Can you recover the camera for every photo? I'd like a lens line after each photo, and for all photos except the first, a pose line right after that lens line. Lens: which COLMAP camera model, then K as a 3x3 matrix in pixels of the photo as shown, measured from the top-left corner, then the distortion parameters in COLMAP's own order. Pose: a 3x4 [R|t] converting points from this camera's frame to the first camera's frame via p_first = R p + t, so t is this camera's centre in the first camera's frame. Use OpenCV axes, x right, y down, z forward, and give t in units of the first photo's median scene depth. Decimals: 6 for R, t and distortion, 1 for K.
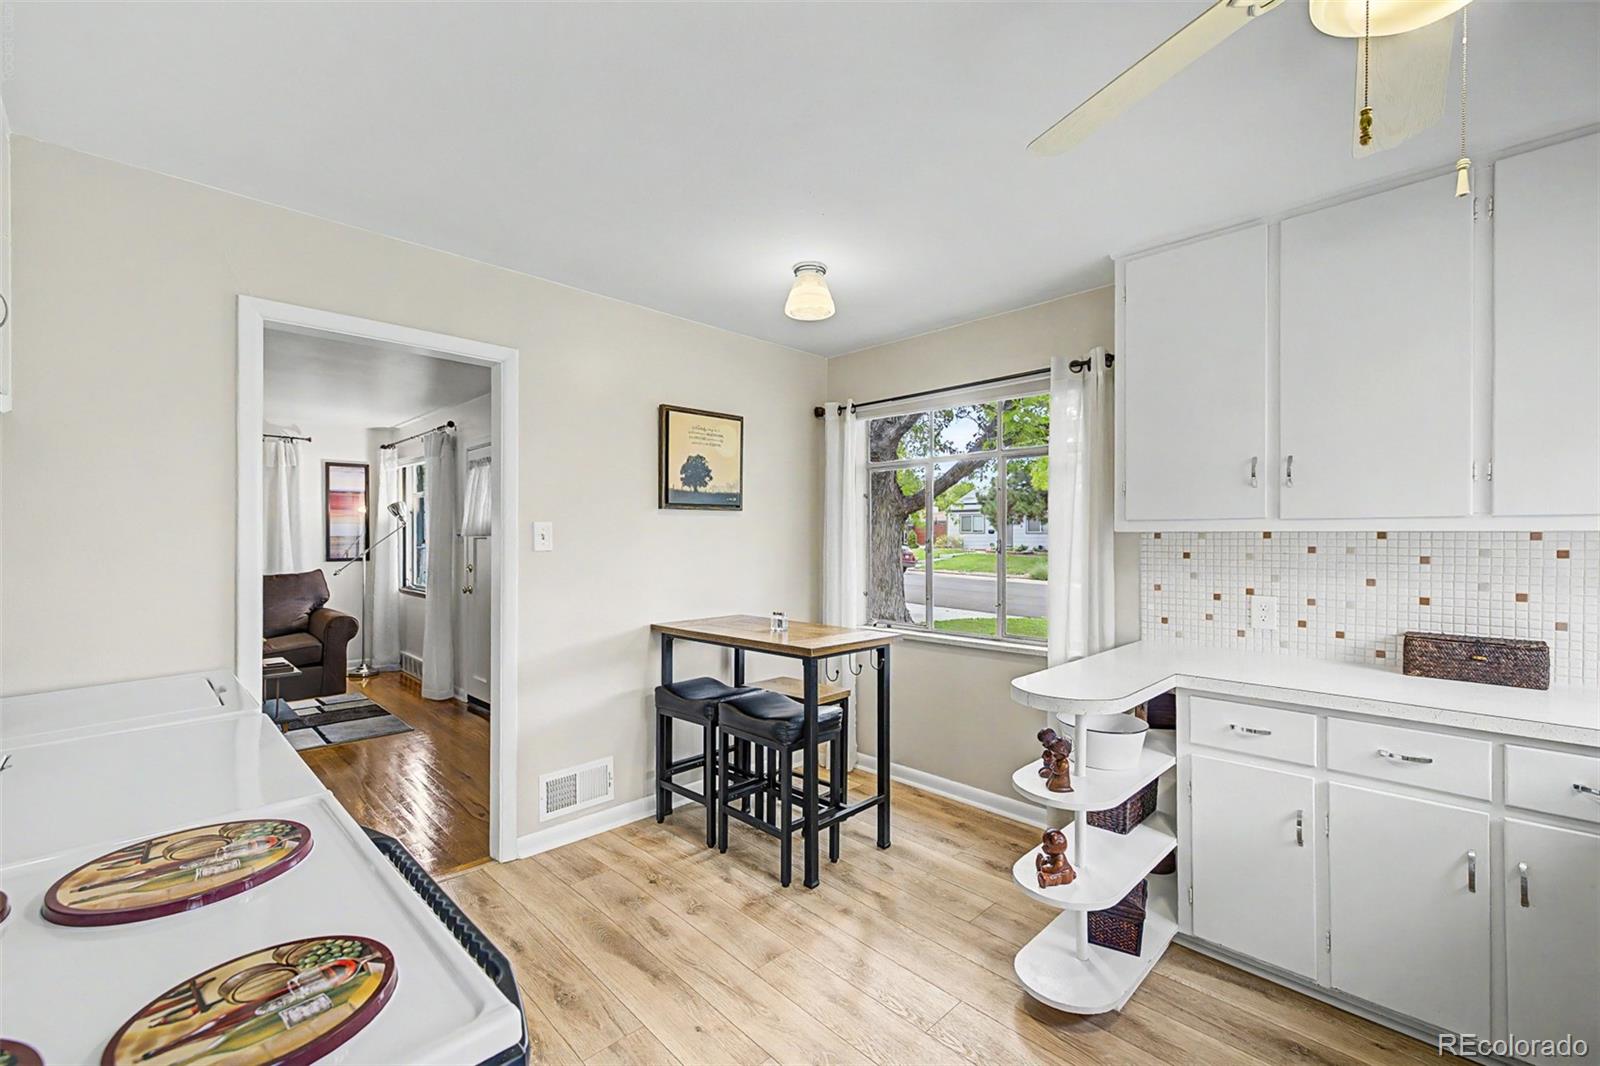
lens RADIAL K [[673.7, 0, 798.8], [0, 673.7, 541.5], [0, 0, 1]] dist [0.006198, -0.000419]
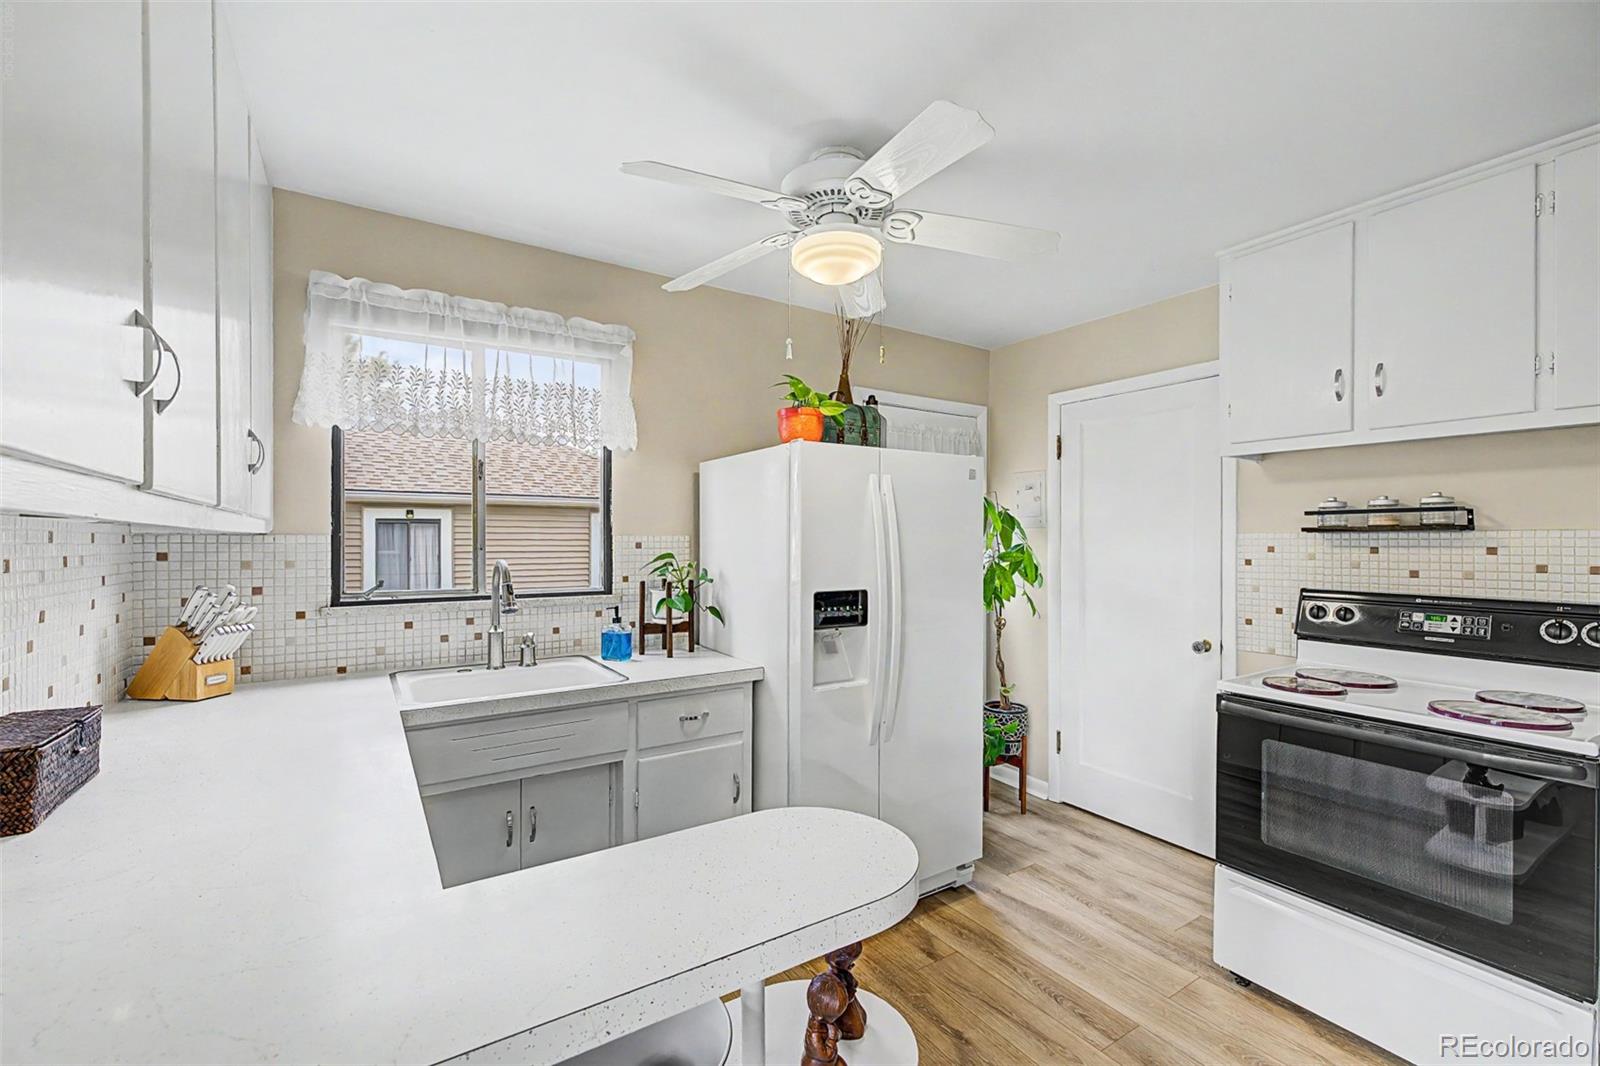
lens RADIAL K [[673.7, 0, 798.8], [0, 673.7, 541.5], [0, 0, 1]] dist [0.006198, -0.000419]
pose [[-0.979330, -0.005889, 0.202181, 0.105420], [-0.005376, 0.999981, 0.003088, -0.003462], [-0.202196, 0.001937, -0.979343, 0.511204]]
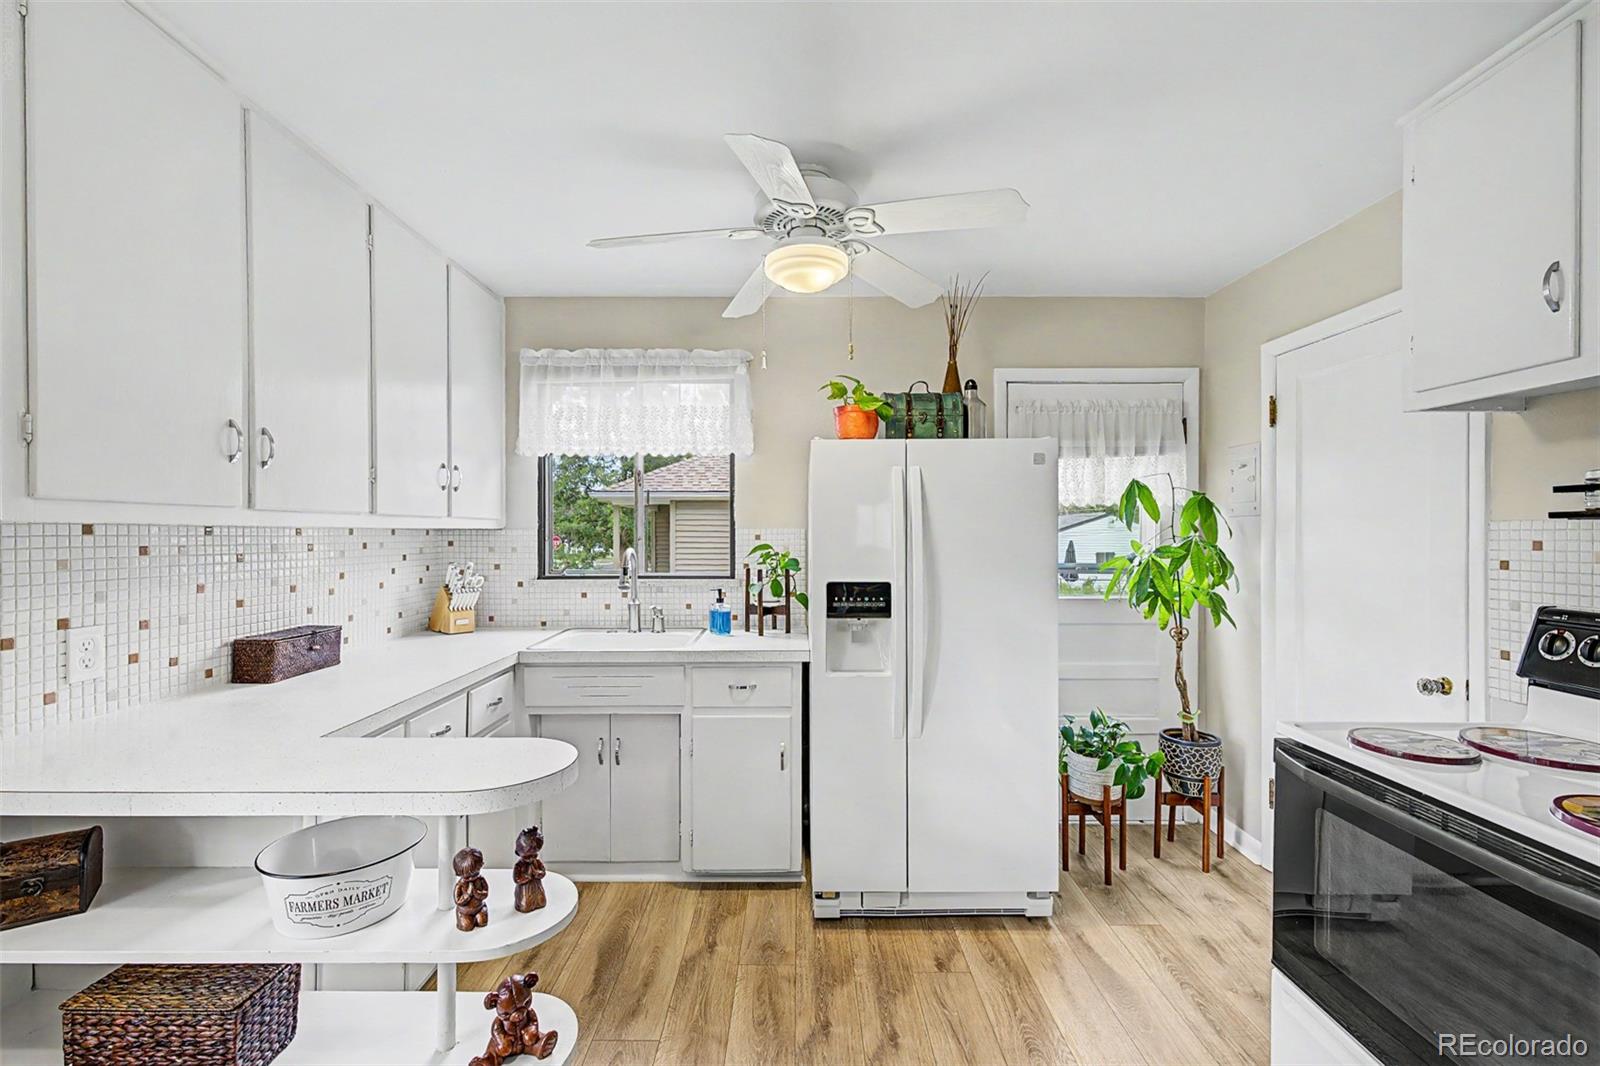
lens RADIAL K [[682.3, 0, 800.0], [0, 682.3, 533.0], [0, 0, 1]] dist [0.003557, 0.000038]
pose [[-0.713995, -0.005159, 0.700132, -0.099587], [-0.002277, 0.999985, 0.005047, -0.004940], [-0.700147, 0.002009, -0.713996, 0.438243]]
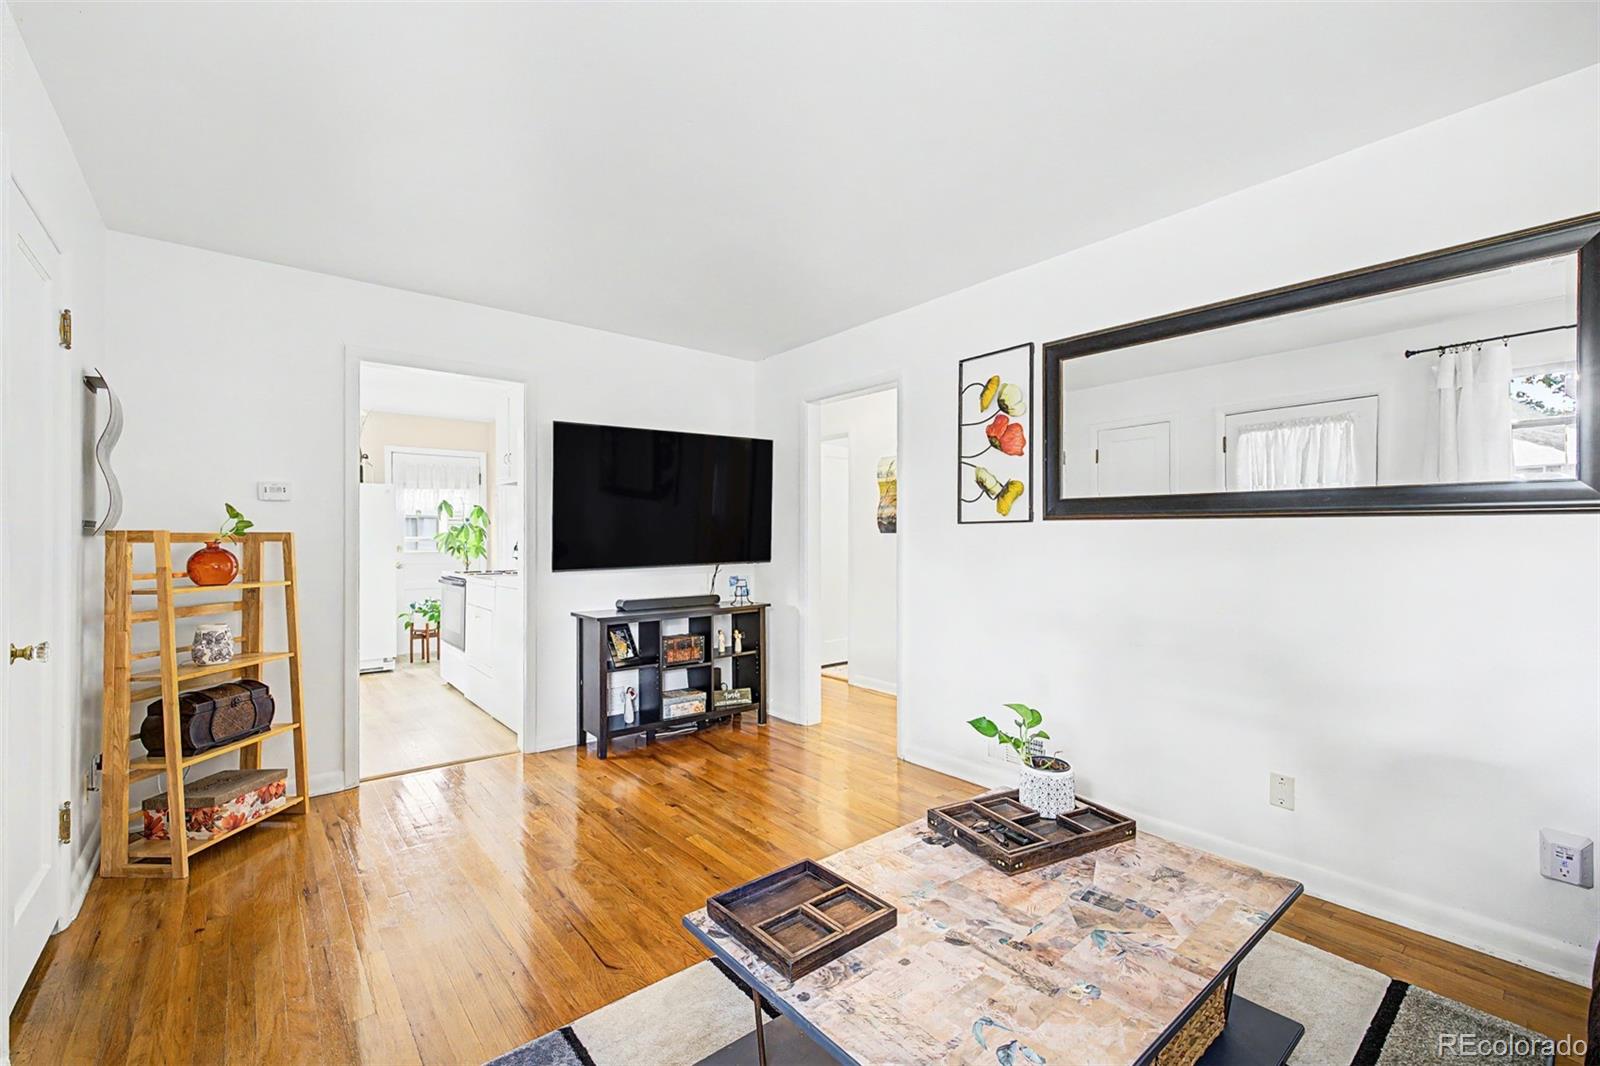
lens RADIAL K [[682.3, 0, 800.0], [0, 682.3, 533.0], [0, 0, 1]] dist [0.003557, 0.000038]
pose [[-0.995463, 0.001159, 0.095144, -0.657942], [0.001075, 0.999999, -0.000939, 0.018039], [-0.095145, -0.000832, -0.995463, 1.046940]]
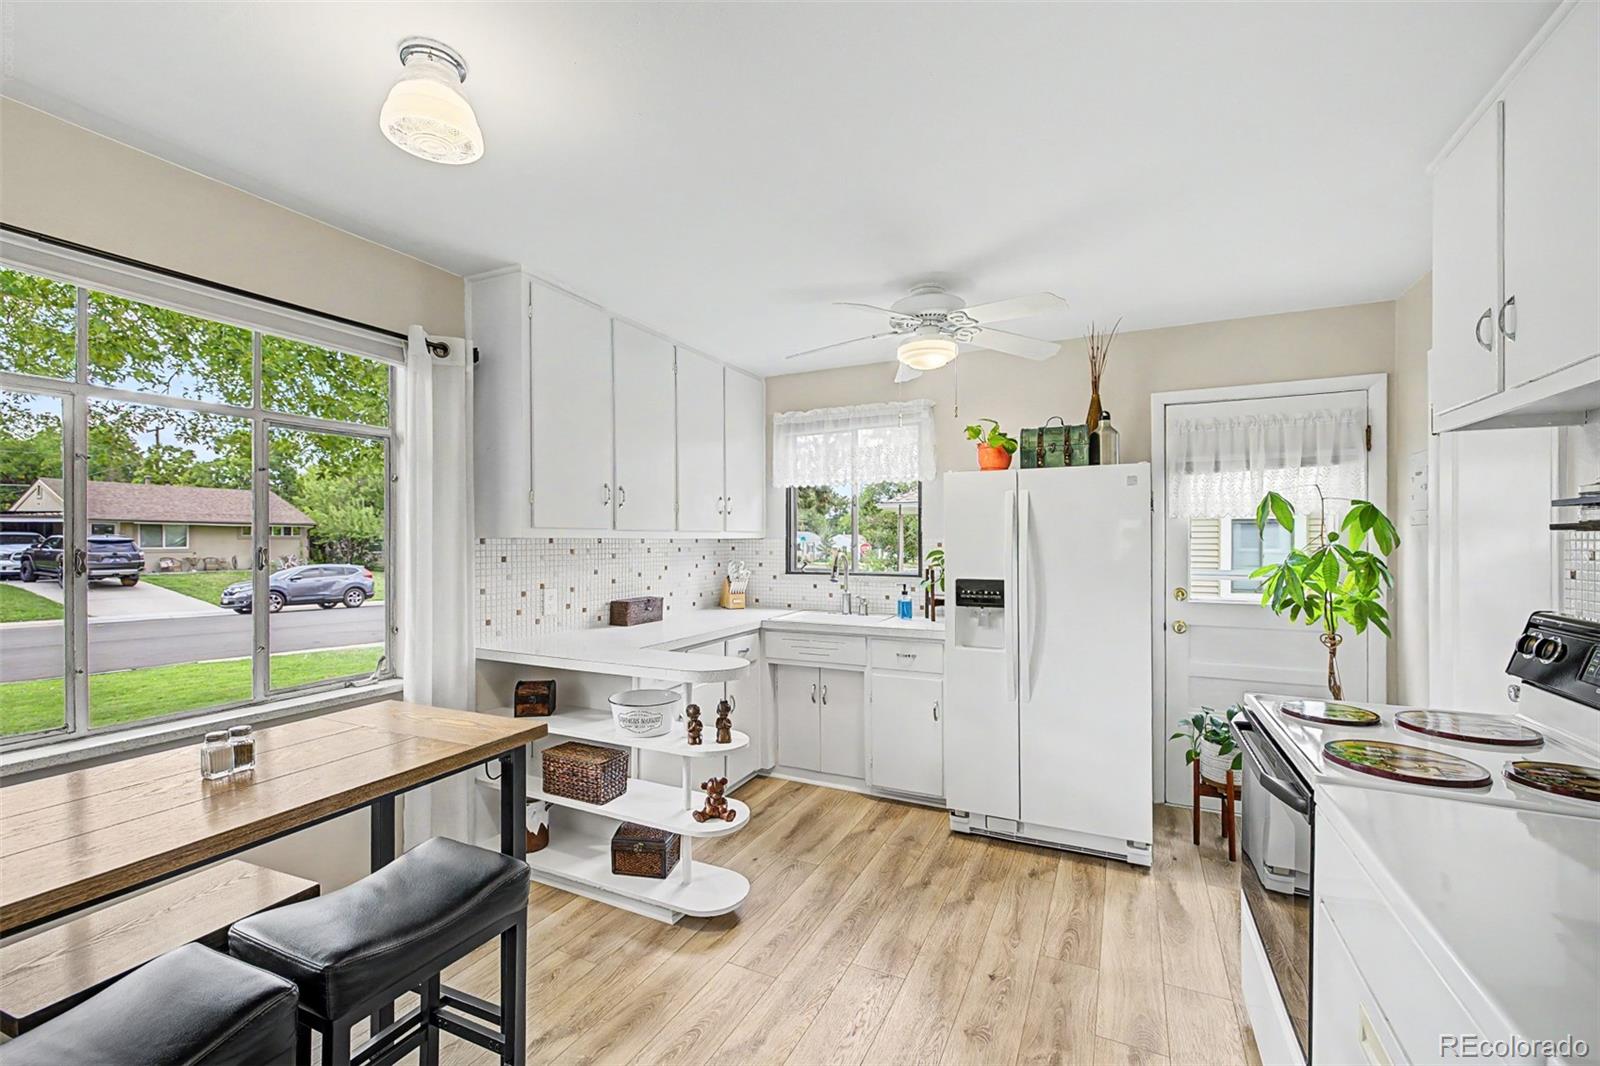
lens RADIAL K [[670.6, 0, 801.6], [0, 670.6, 534.5], [0, 0, 1]] dist [0.008304, -0.000202]
pose [[-0.337622, 0.002124, 0.941280, -0.291319], [0.001249, 0.999998, -0.001808, -0.008128], [-0.941281, 0.000565, -0.337623, 0.434594]]
